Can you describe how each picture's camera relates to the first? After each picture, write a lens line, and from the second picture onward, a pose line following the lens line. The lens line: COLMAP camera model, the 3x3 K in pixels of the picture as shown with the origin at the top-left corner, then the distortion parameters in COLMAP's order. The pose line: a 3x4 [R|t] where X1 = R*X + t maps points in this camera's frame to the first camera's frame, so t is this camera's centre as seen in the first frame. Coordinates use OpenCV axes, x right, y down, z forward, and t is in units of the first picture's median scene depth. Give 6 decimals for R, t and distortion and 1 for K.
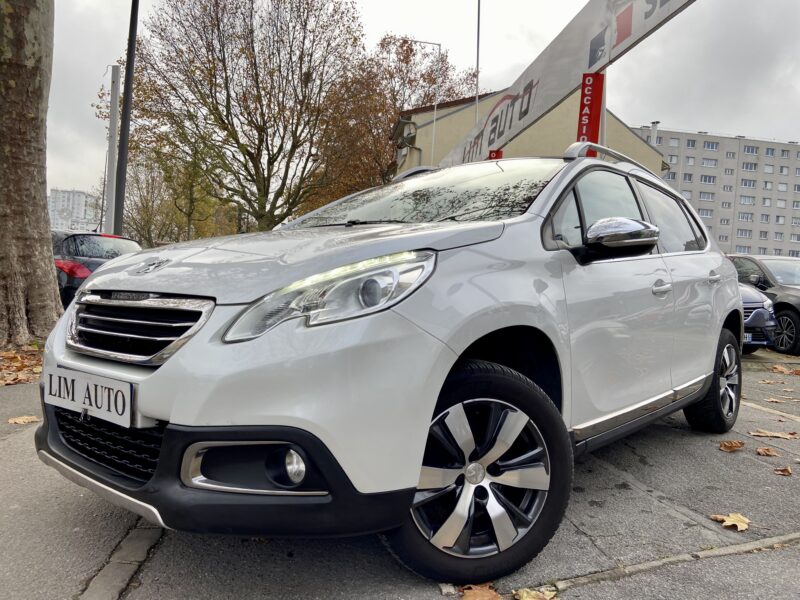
lens RADIAL K [[596.7, 0, 397.2], [0, 596.7, 303.3], [0, 0, 1]] dist [0.066644, -0.077265]
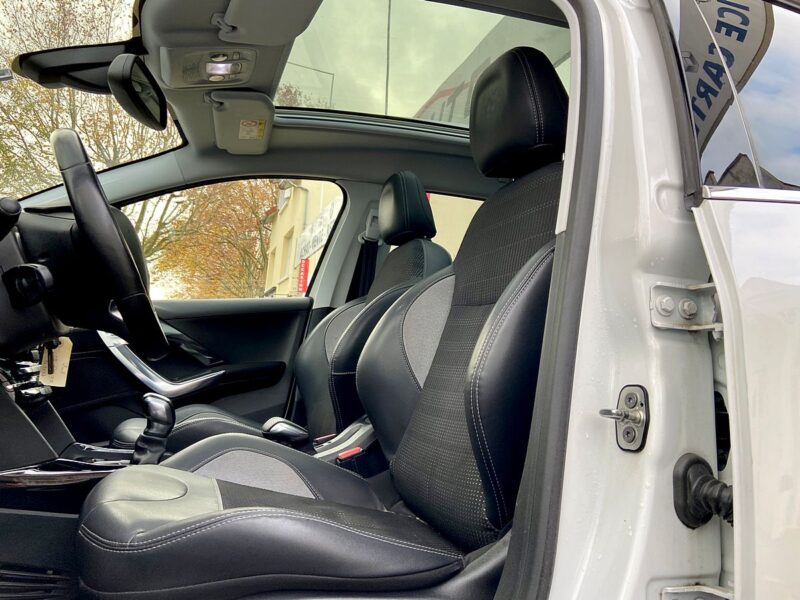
lens RADIAL K [[596.7, 0, 400.5], [0, 596.7, 296.4], [0, 0, 1]] dist [0.066644, -0.077265]
pose [[0.977166, 0.033473, 0.209823, -0.003690], [-0.007661, 0.992422, -0.122639, -0.003885], [-0.212338, 0.118231, 0.970018, 0.124118]]
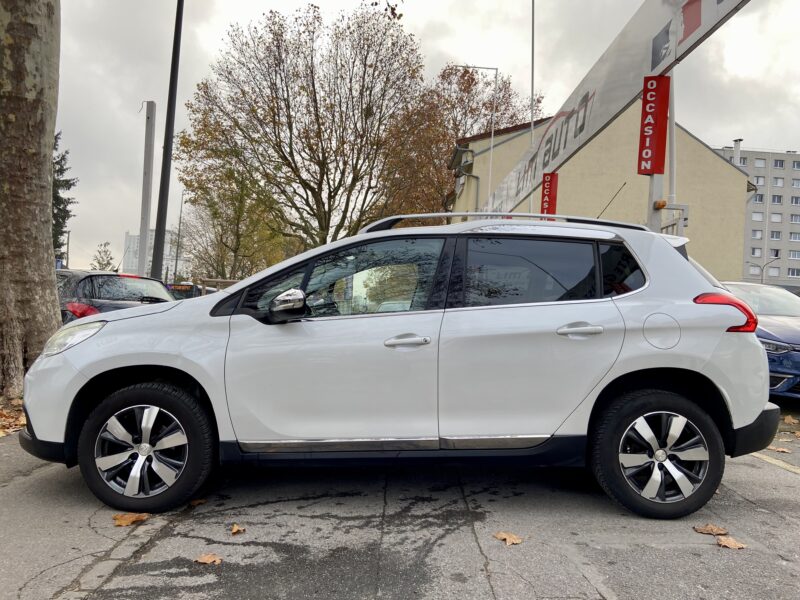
lens RADIAL K [[596.7, 0, 401.1], [0, 596.7, 299.6], [0, 0, 1]] dist [0.066644, -0.077265]
pose [[0.993629, -0.011104, -0.112154, 0.015845], [0.004710, 0.998356, -0.057118, -0.005970], [0.112604, 0.056226, 0.992048, 0.036418]]
